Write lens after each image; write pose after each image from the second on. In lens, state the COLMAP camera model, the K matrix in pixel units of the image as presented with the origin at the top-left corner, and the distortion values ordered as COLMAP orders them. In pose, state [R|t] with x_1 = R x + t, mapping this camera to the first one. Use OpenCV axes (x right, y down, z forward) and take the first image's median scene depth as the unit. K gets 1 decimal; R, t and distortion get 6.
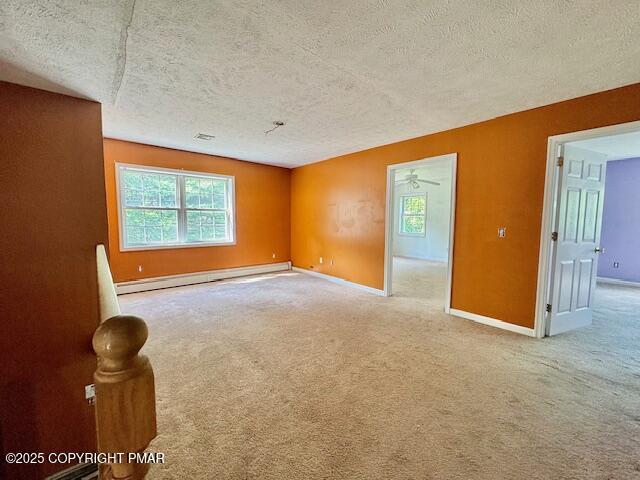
lens RADIAL K [[255.5, 0, 317.0], [0, 255.5, 239.8], [0, 0, 1]] dist [0.003980, -0.000433]
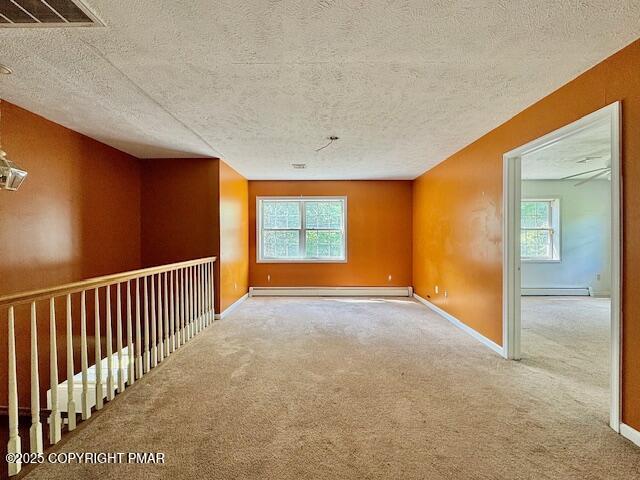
lens RADIAL K [[255.5, 0, 318.1], [0, 255.5, 237.7], [0, 0, 1]] dist [0.003980, -0.000433]
pose [[0.755440, -0.009552, -0.655148, 0.323340], [-0.045188, 0.996753, -0.066637, -0.010349], [0.653657, 0.079945, 0.752556, 0.198178]]
